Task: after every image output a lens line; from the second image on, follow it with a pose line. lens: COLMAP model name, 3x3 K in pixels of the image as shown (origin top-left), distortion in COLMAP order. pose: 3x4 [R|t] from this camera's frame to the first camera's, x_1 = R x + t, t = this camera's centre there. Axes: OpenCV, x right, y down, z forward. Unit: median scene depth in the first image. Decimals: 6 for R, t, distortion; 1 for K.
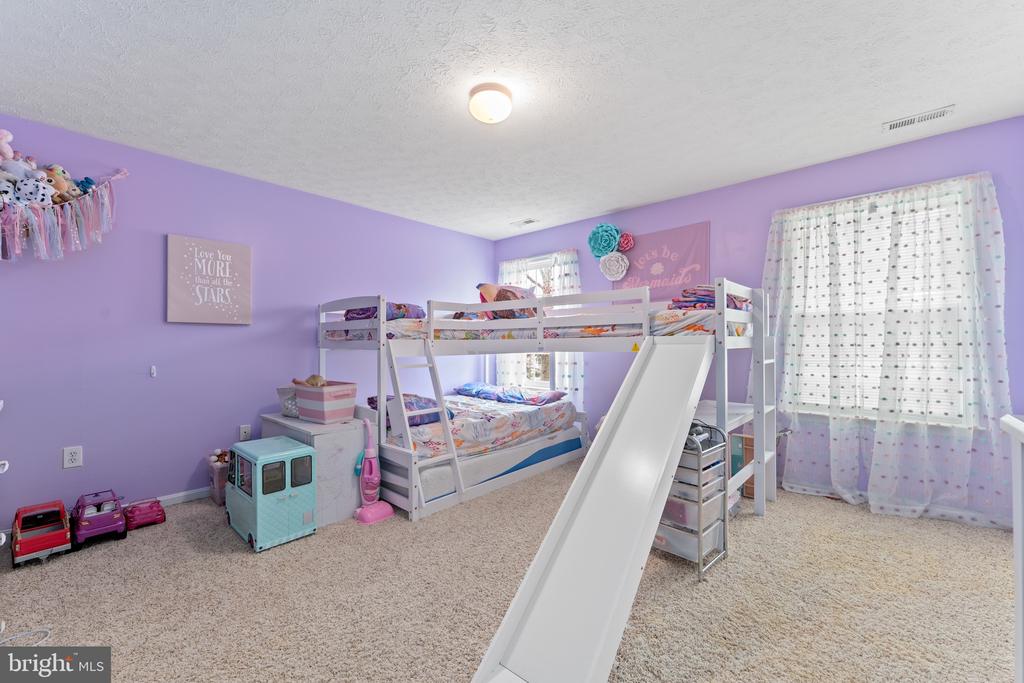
lens RADIAL K [[417.2, 0, 511.4], [0, 417.2, 344.2], [0, 0, 1]] dist [0.000421, 0.000313]
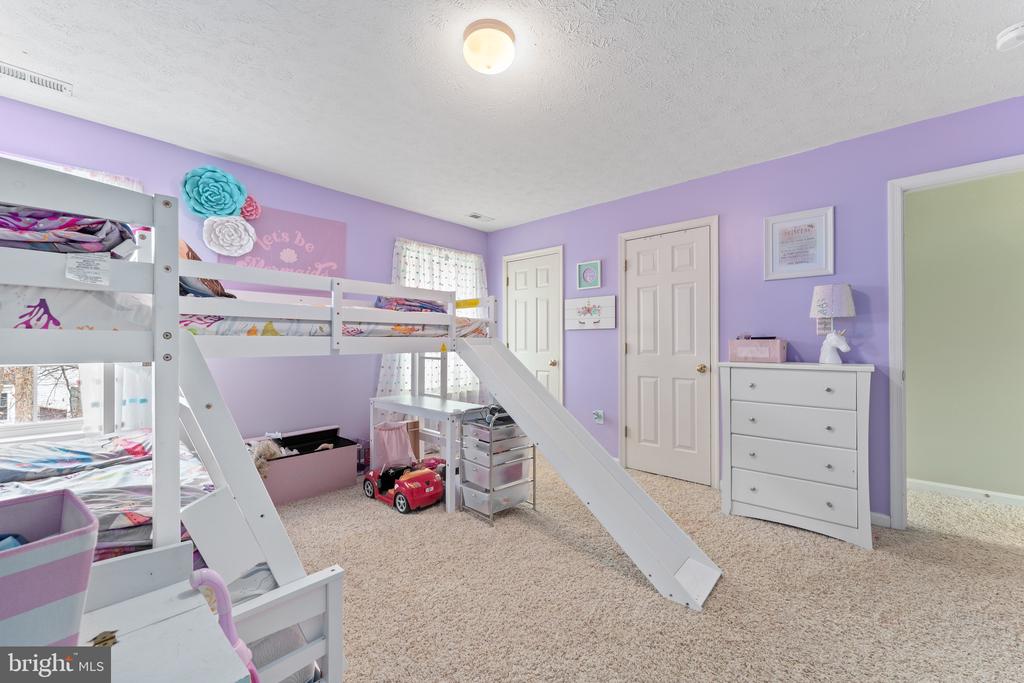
lens RADIAL K [[417.2, 0, 511.3], [0, 417.2, 342.2], [0, 0, 1]] dist [0.000421, 0.000313]
pose [[-0.012379, 0.007089, 0.999898, -0.683973], [-0.000577, 0.999975, -0.007097, 0.001165], [-0.999923, -0.000664, -0.012374, 0.762437]]
